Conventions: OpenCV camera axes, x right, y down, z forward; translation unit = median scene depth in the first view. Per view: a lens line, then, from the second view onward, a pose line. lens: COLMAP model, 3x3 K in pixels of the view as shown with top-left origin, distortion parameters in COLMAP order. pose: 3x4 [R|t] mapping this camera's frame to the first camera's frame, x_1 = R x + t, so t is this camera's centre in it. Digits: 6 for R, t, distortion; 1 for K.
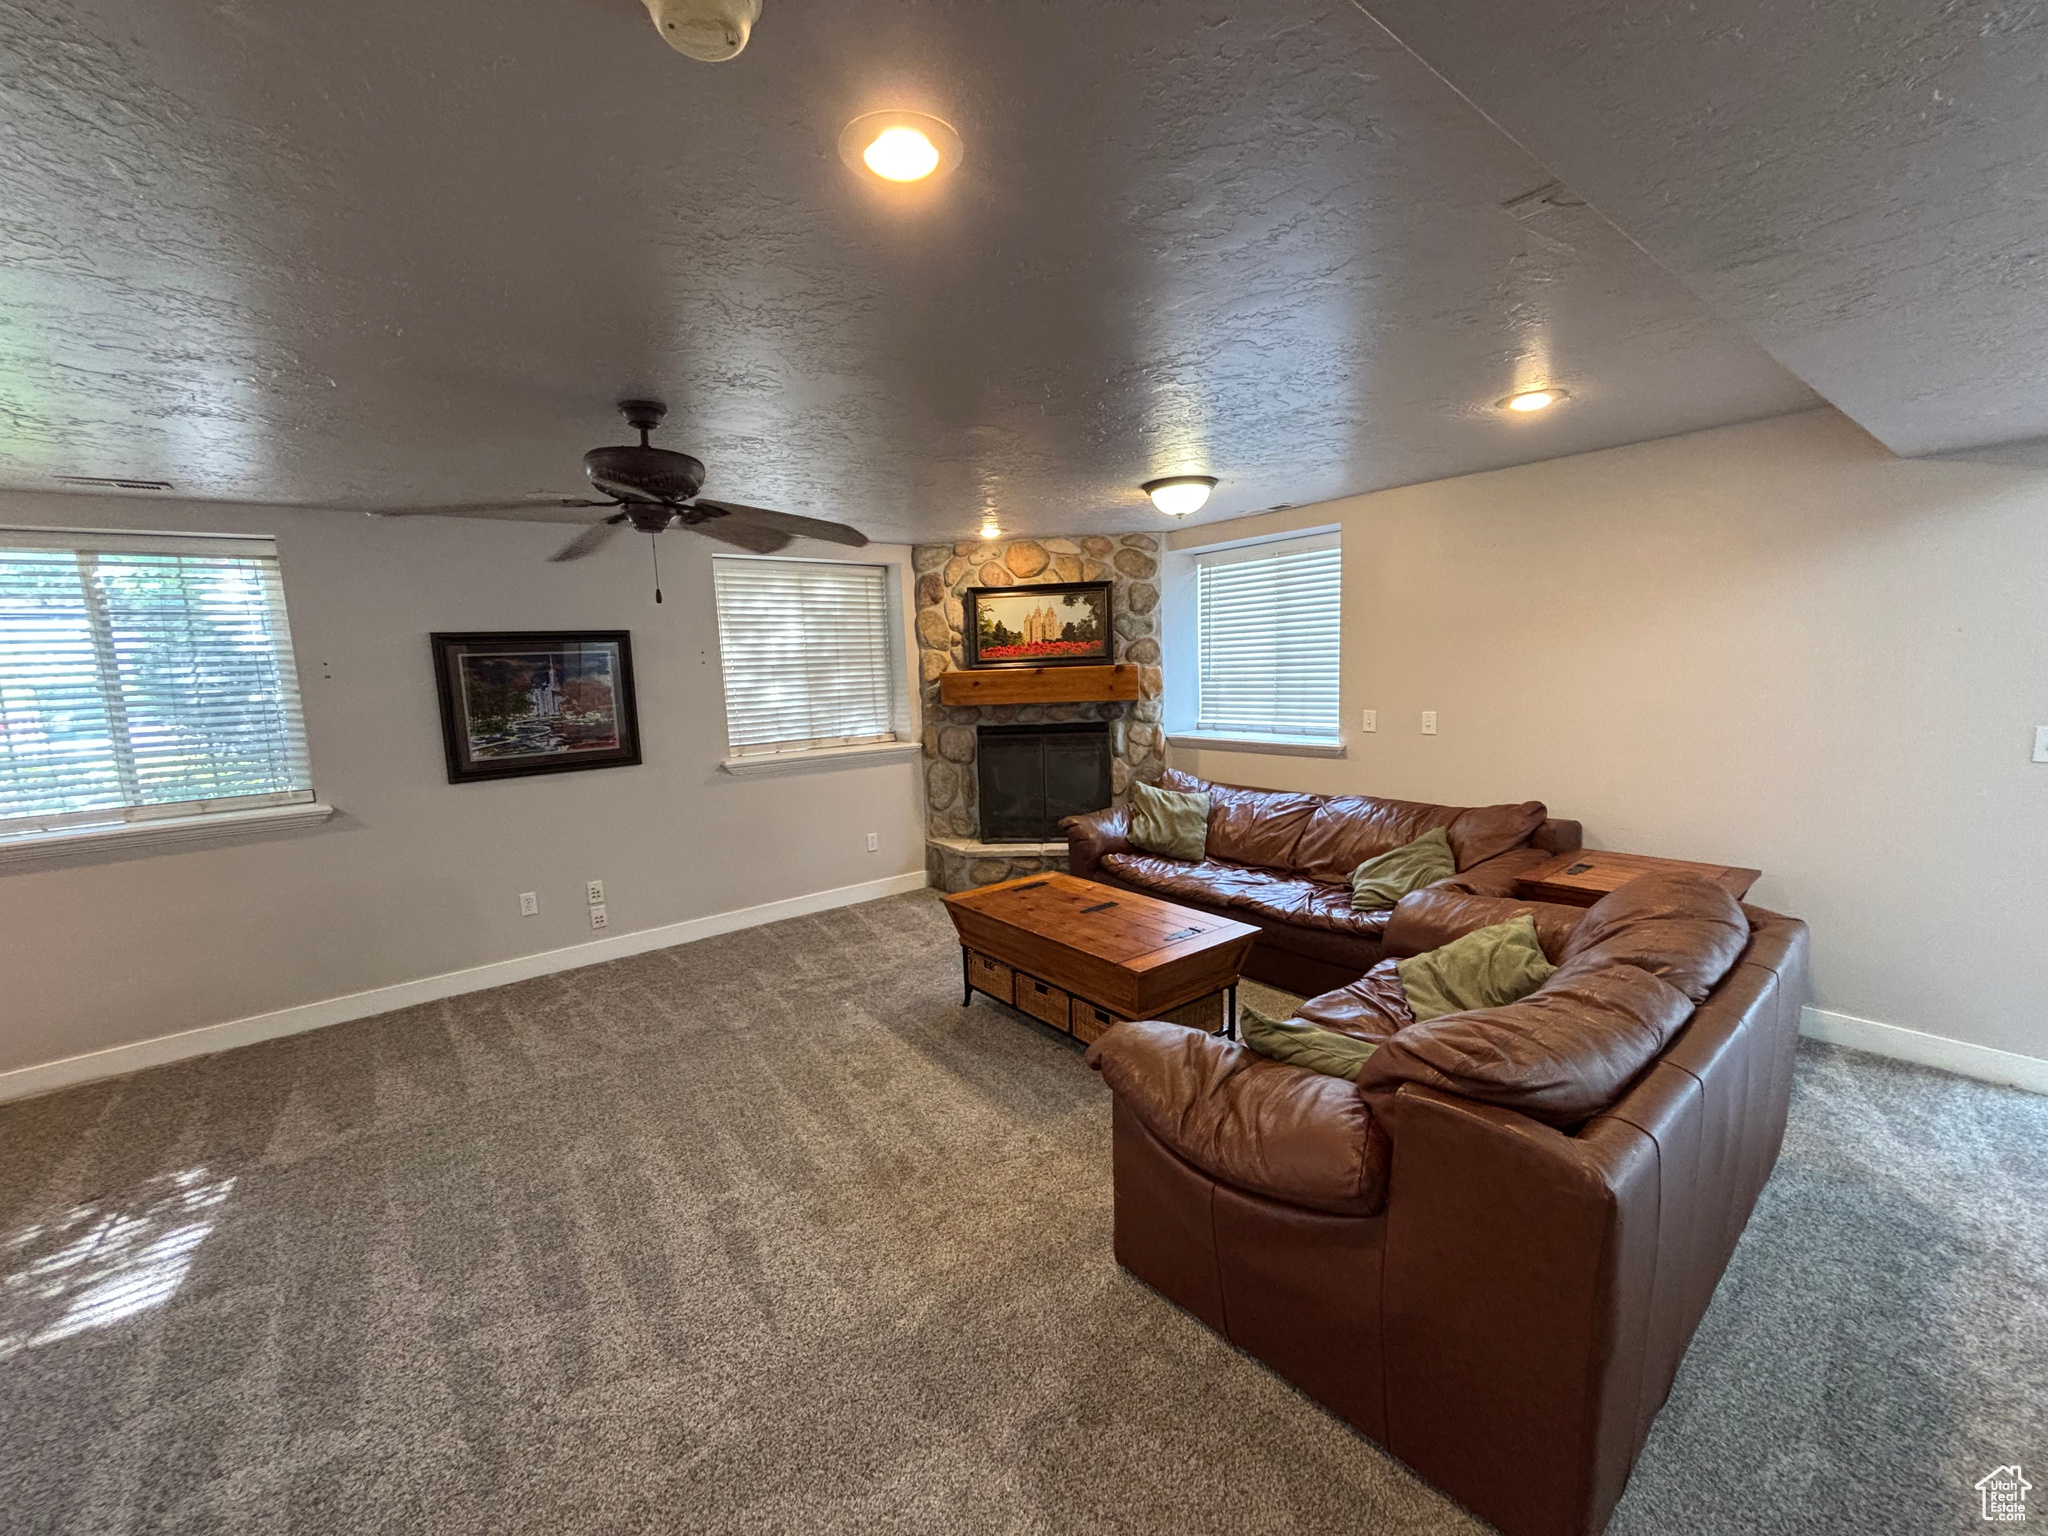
lens RADIAL K [[820.9, 0, 1024.0], [0, 820.9, 768.0], [0, 0, 1]] dist [-0.000126, -0.000449]
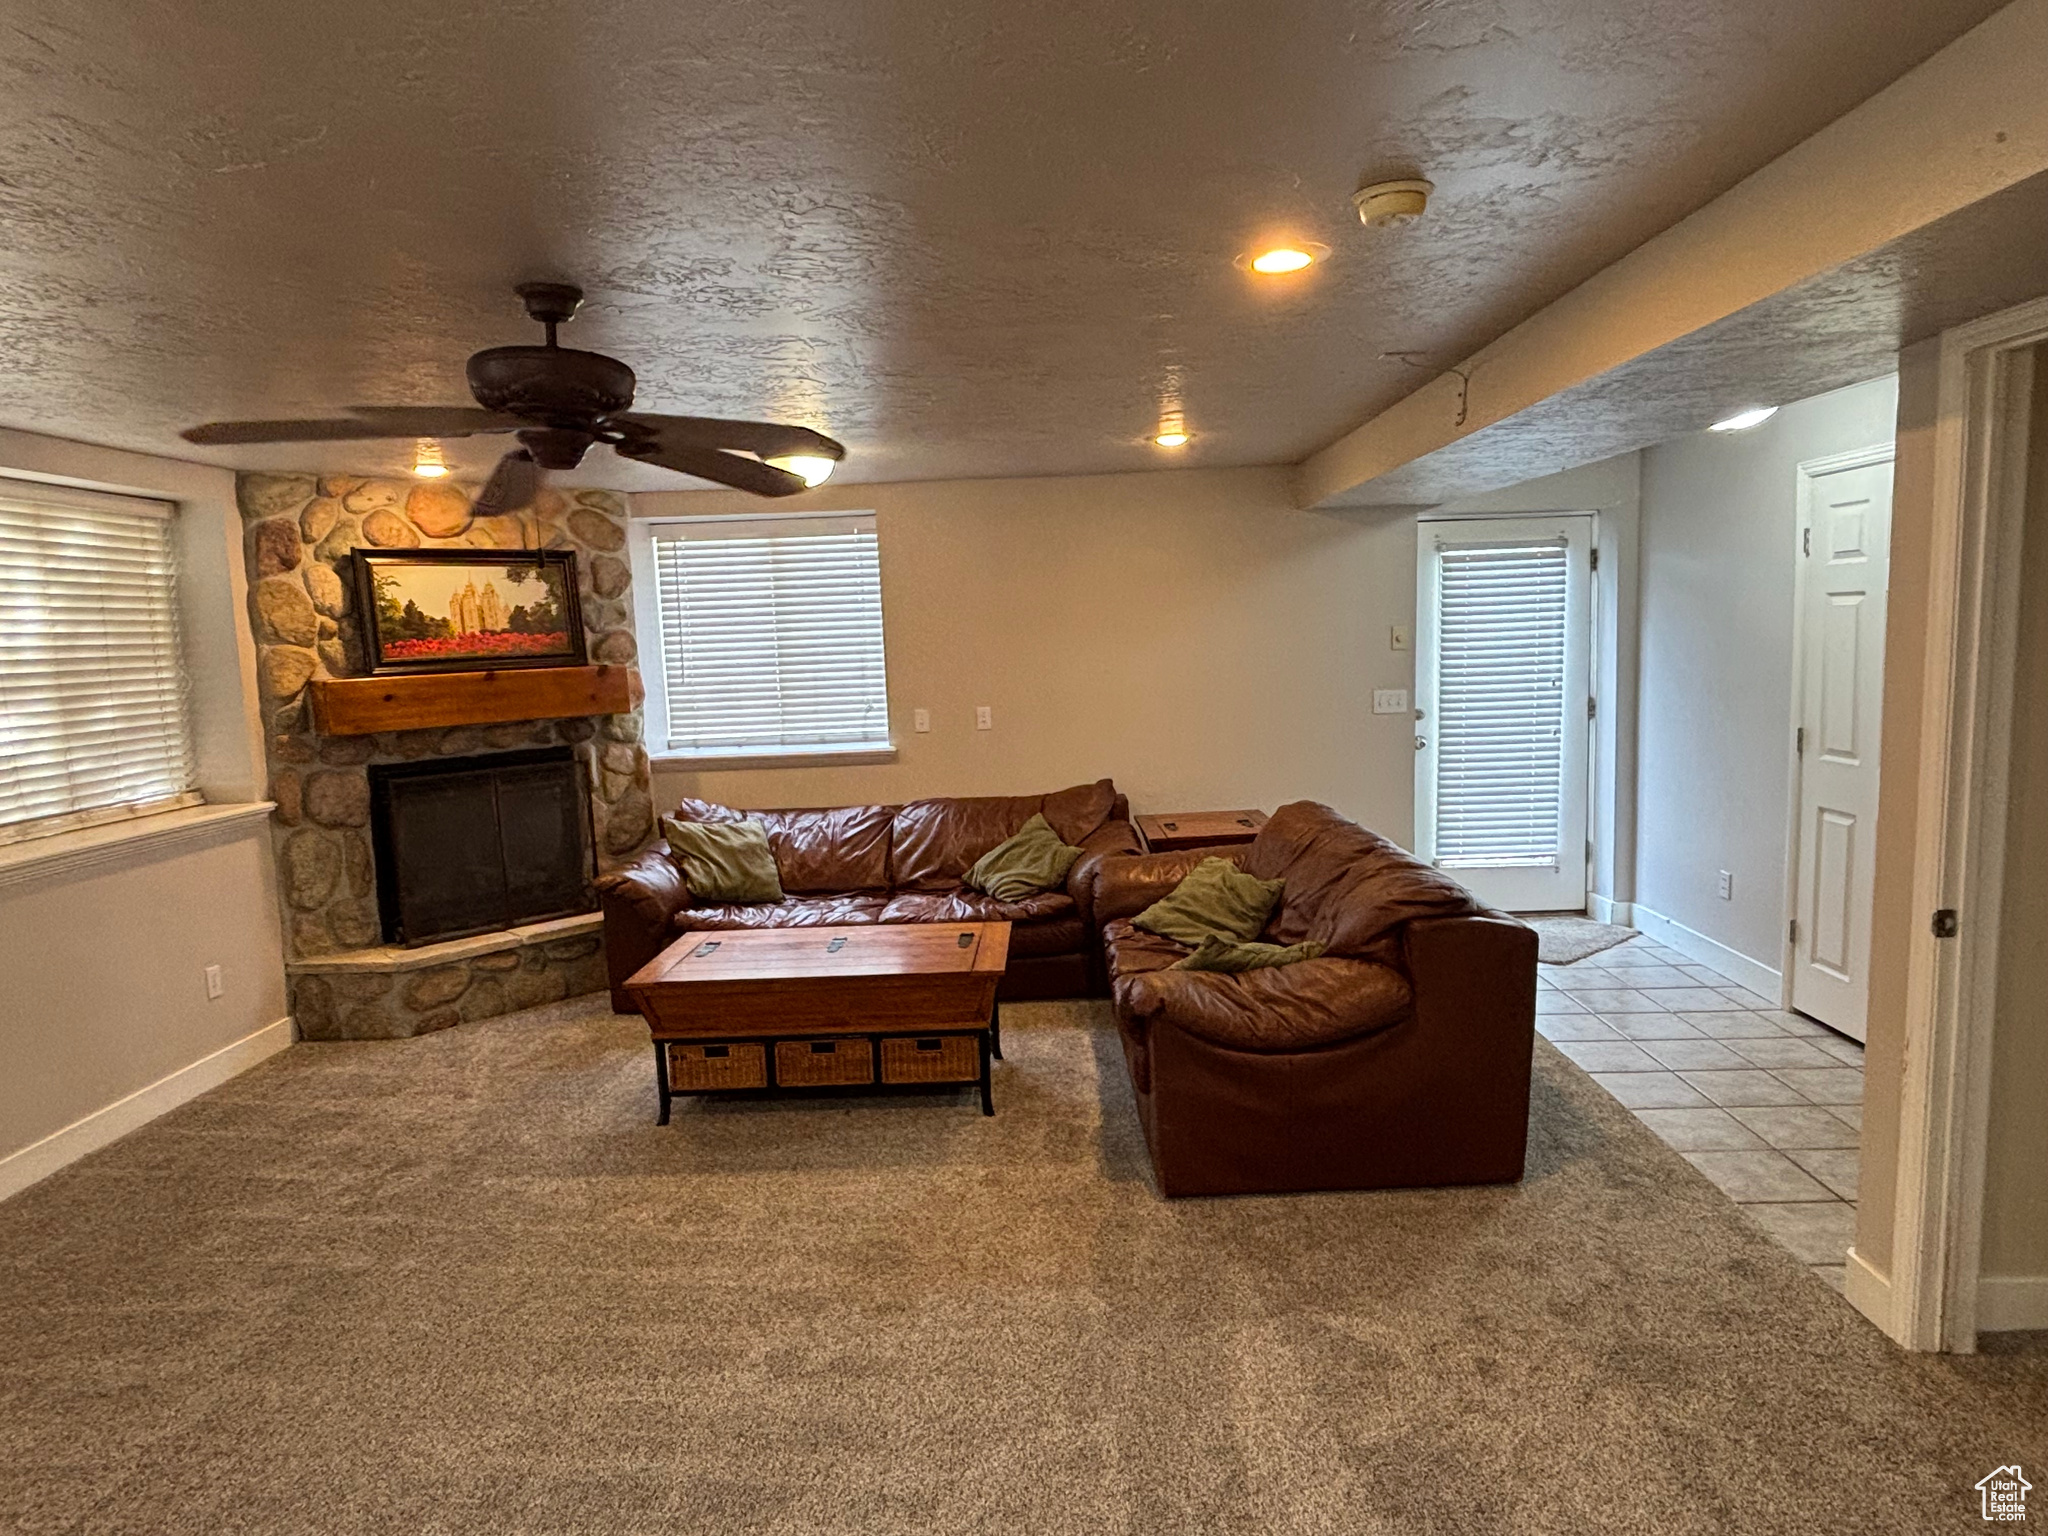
lens RADIAL K [[1195.5, 0, 1024.0], [0, 1195.5, 768.0], [0, 0, 1]] dist [0.038448, -0.095201]
pose [[0.635380, -0.075840, 0.768466, -0.460959], [0.114905, 0.993372, 0.003030, 0.005510], [-0.763603, 0.086375, 0.639883, 0.030736]]
